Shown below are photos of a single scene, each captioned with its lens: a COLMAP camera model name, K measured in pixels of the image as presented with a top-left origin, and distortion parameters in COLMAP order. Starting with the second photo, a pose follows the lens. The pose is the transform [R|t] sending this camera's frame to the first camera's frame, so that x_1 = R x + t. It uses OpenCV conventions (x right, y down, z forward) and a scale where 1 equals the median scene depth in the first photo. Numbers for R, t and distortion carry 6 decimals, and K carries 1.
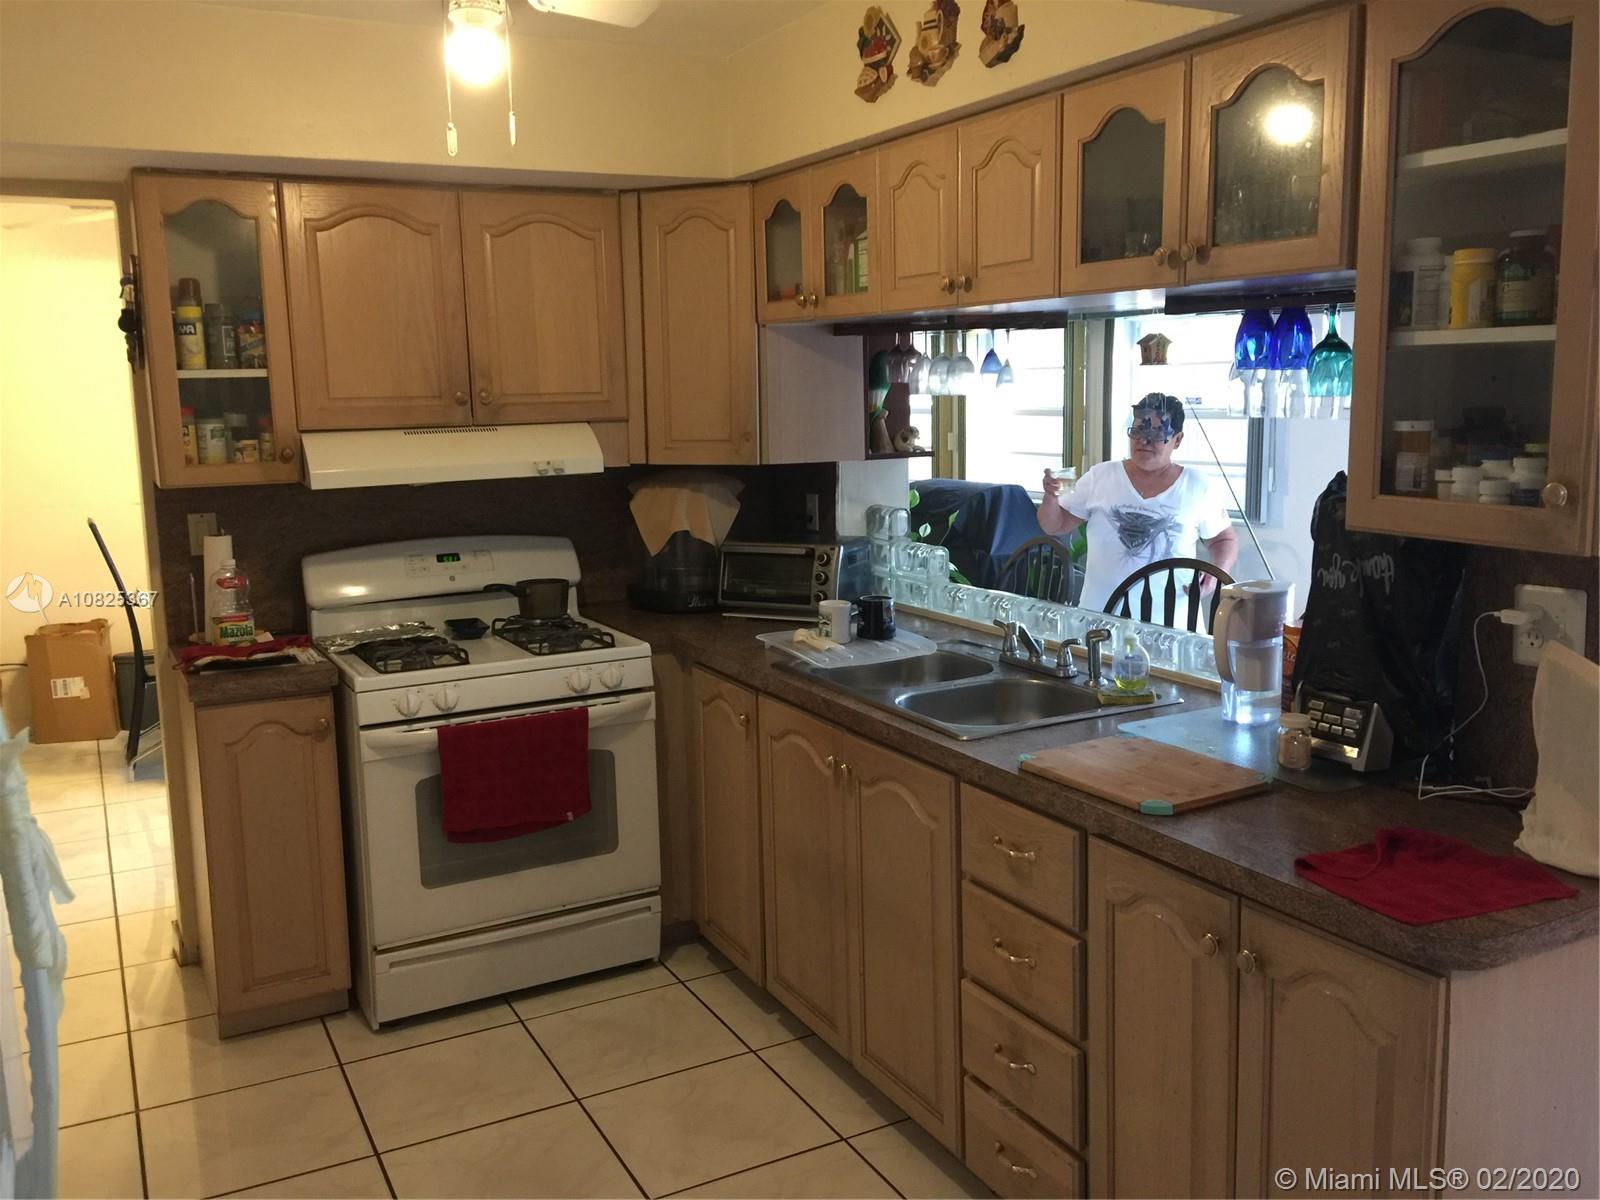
lens RADIAL K [[1350.3, 0, 792.1], [0, 1350.3, 592.2], [0, 0, 1]] dist [0.105807, -0.167172]
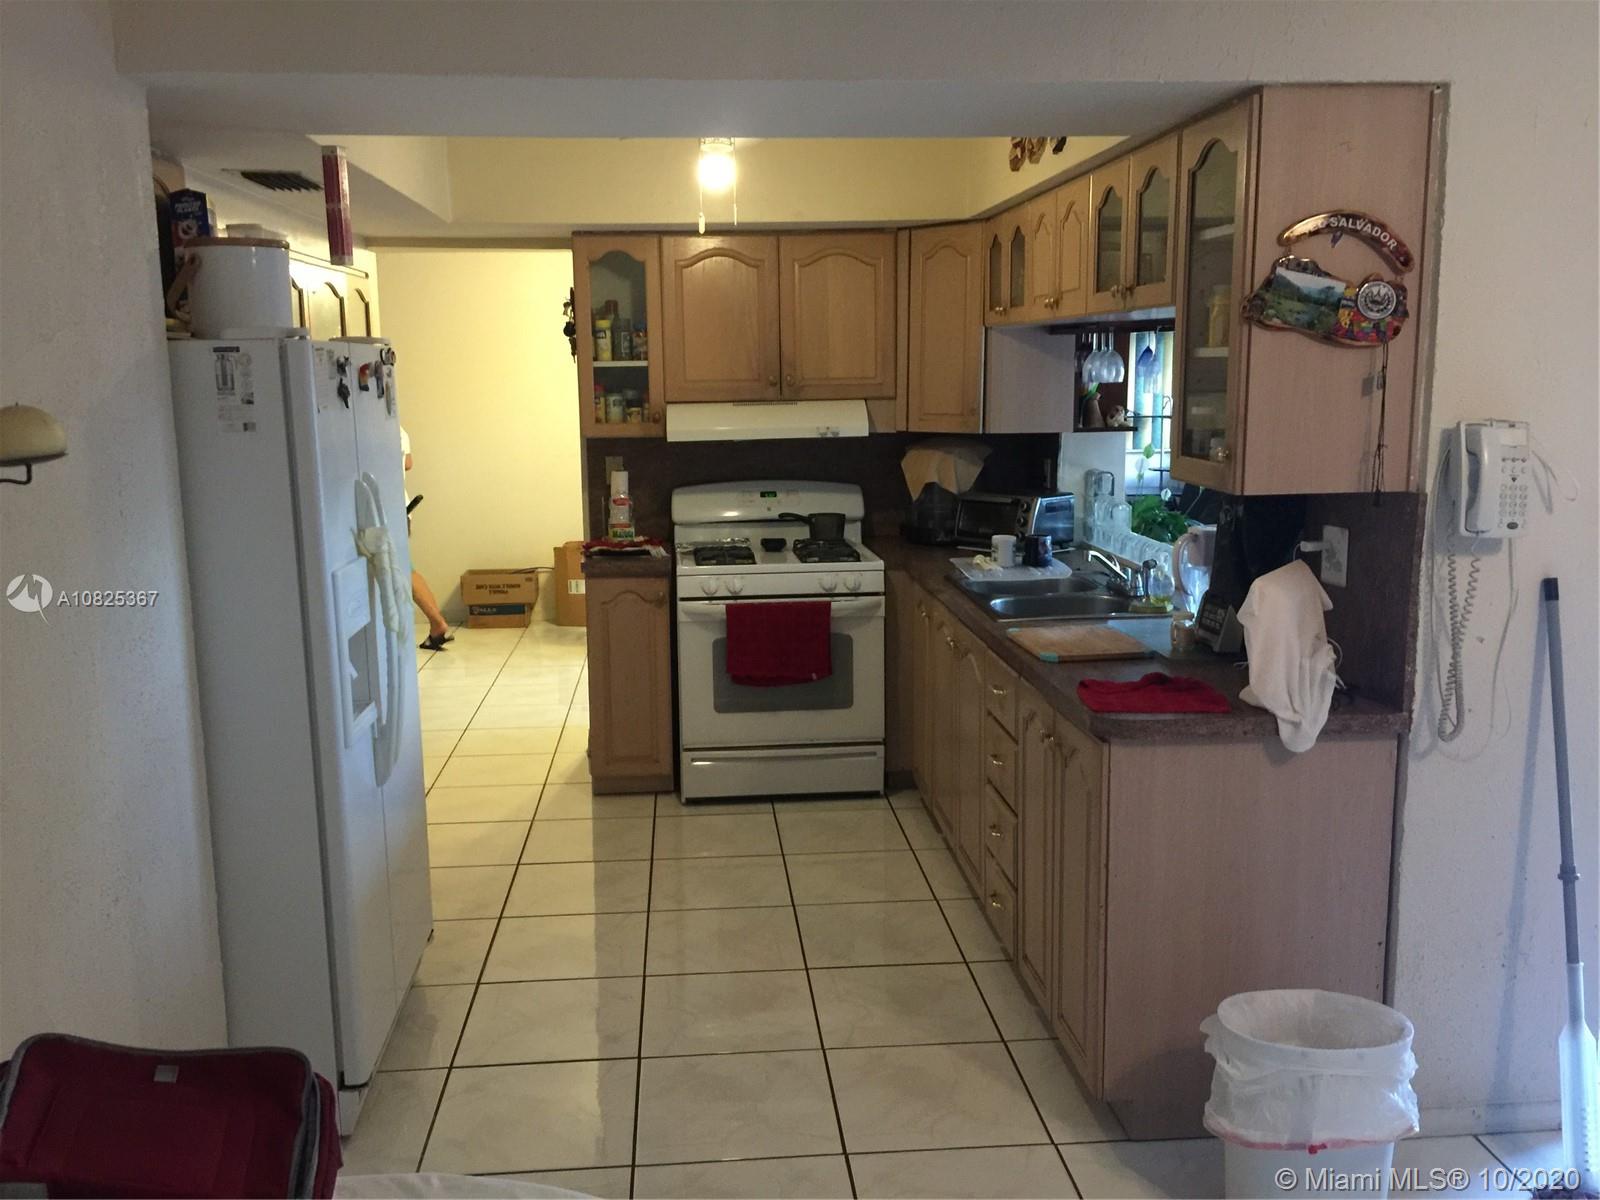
lens RADIAL K [[1350.3, 0, 792.1], [0, 1350.3, 592.2], [0, 0, 1]] dist [0.105807, -0.167172]
pose [[0.919455, 0.073247, -0.386313, 0.347791], [-0.067034, 0.997313, 0.029548, 0.035653], [0.387440, -0.001271, 0.921894, -0.308575]]
